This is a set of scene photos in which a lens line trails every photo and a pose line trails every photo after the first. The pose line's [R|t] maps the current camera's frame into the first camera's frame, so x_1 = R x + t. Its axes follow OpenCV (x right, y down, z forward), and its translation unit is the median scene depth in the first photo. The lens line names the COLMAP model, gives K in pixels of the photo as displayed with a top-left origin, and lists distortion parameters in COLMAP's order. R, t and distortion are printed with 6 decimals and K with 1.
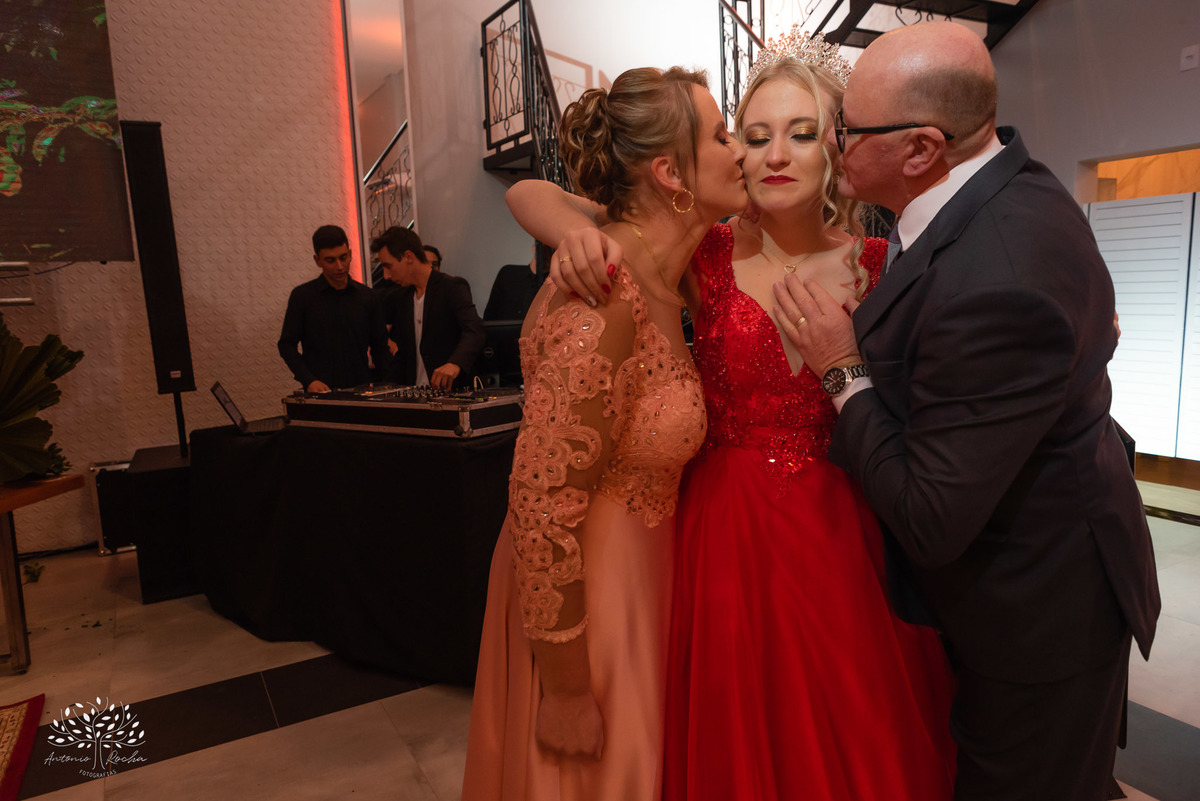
lens RADIAL K [[820.9, 0, 600.0], [0, 820.9, 400.5], [0, 0, 1]] dist [0.035428, -0.000118]
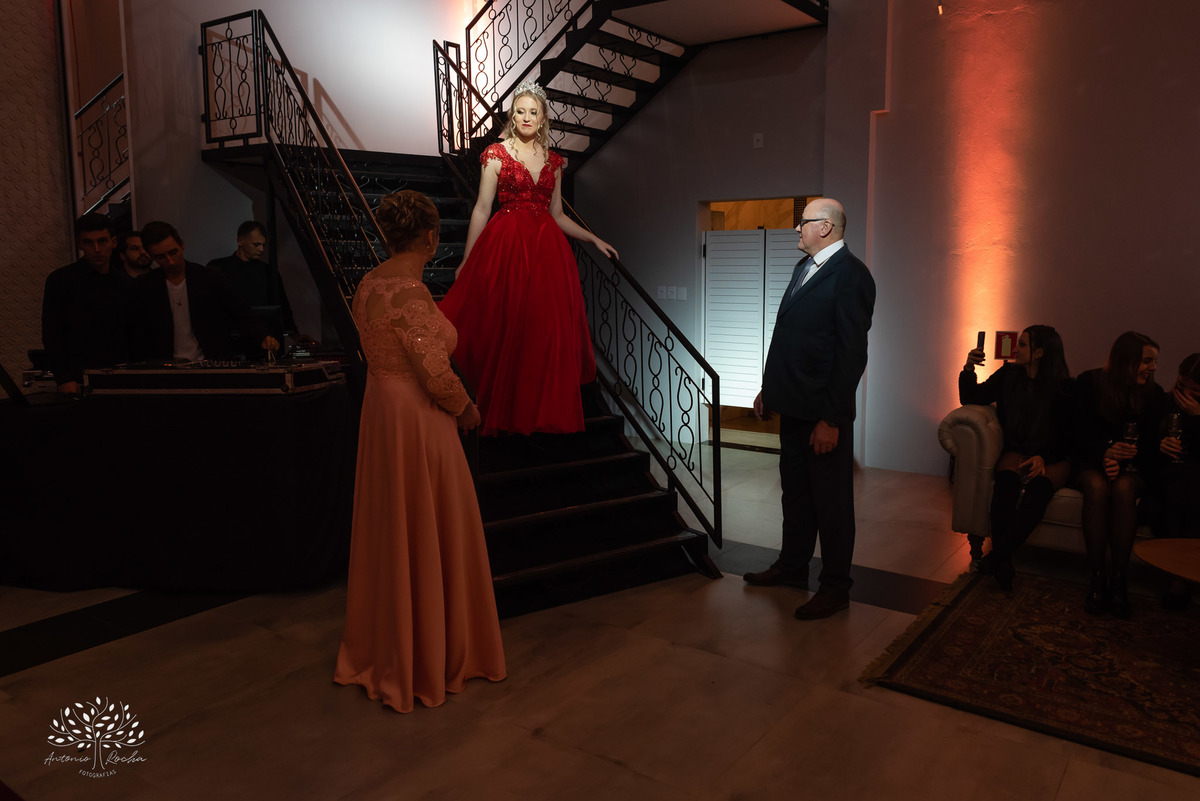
lens RADIAL K [[946.5, 0, 600.0], [0, 946.5, 382.4], [0, 0, 1]] dist [0.042157, 0.000584]
pose [[0.915915, -0.007859, 0.401294, -0.185945], [0.020409, 0.999427, -0.027009, 0.045727], [-0.400852, 0.032928, 0.915551, -0.327087]]
